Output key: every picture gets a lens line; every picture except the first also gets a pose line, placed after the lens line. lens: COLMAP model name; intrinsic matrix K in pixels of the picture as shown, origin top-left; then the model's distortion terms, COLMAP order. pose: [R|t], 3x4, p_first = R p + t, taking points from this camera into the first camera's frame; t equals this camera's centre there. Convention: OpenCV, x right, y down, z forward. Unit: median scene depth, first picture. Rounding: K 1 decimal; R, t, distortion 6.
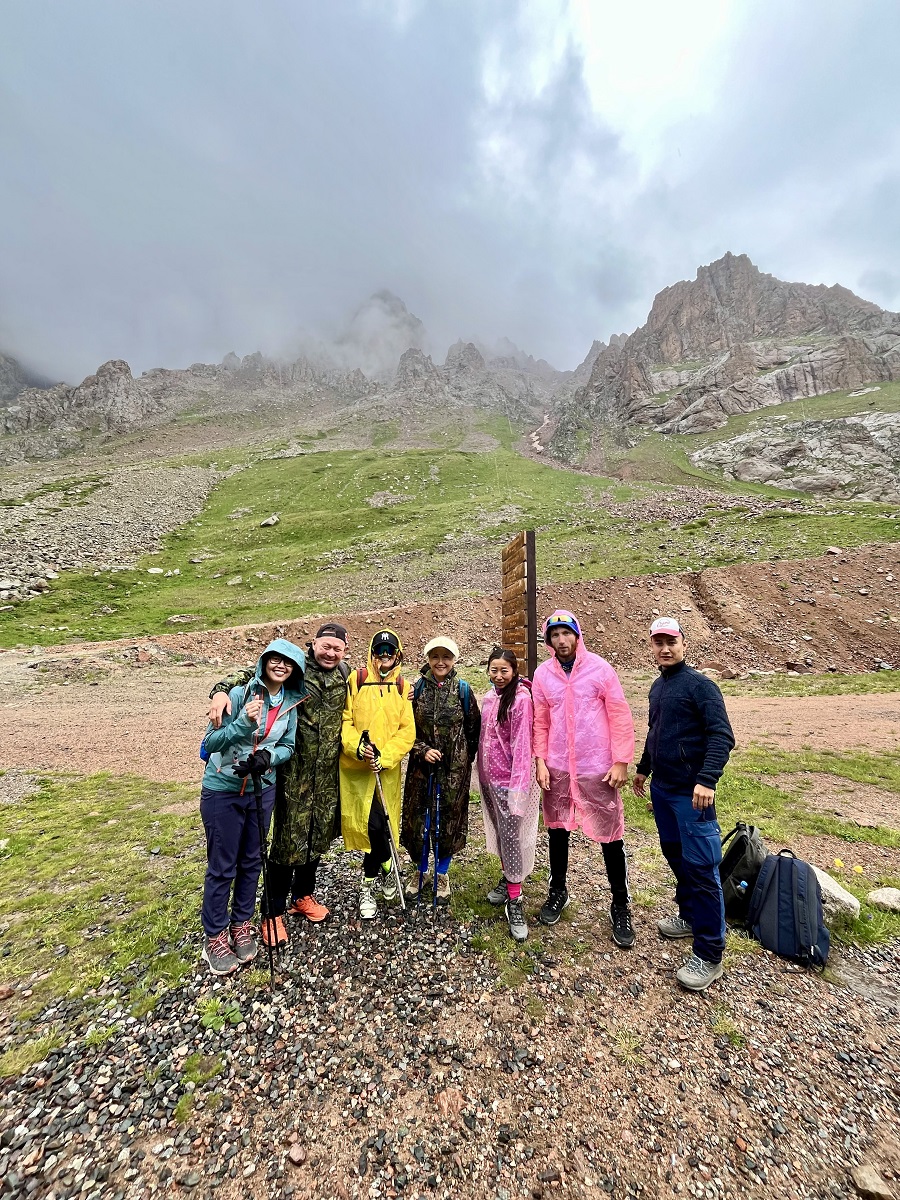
lens RADIAL K [[485.6, 0, 455.4], [0, 485.6, 608.8], [0, 0, 1]] dist [-0.002264, -0.000003]
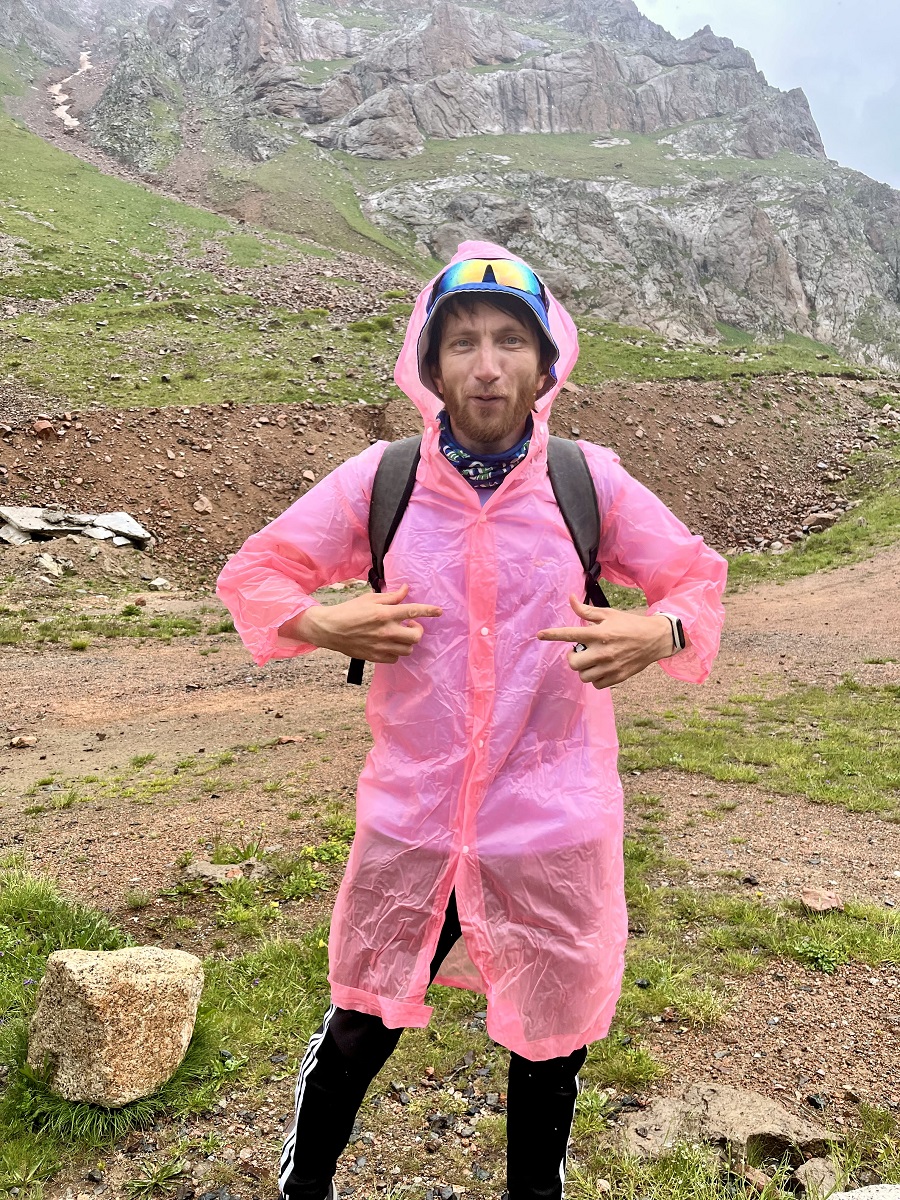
lens RADIAL K [[833.6, 0, 453.1], [0, 833.6, 603.7], [0, 0, 1]] dist [-0.008789, -0.023570]
pose [[0.839294, -0.051526, 0.541231, 0.038246], [-0.021885, 0.991490, 0.128330, 0.018976], [-0.543237, -0.119551, 0.831024, 0.115832]]
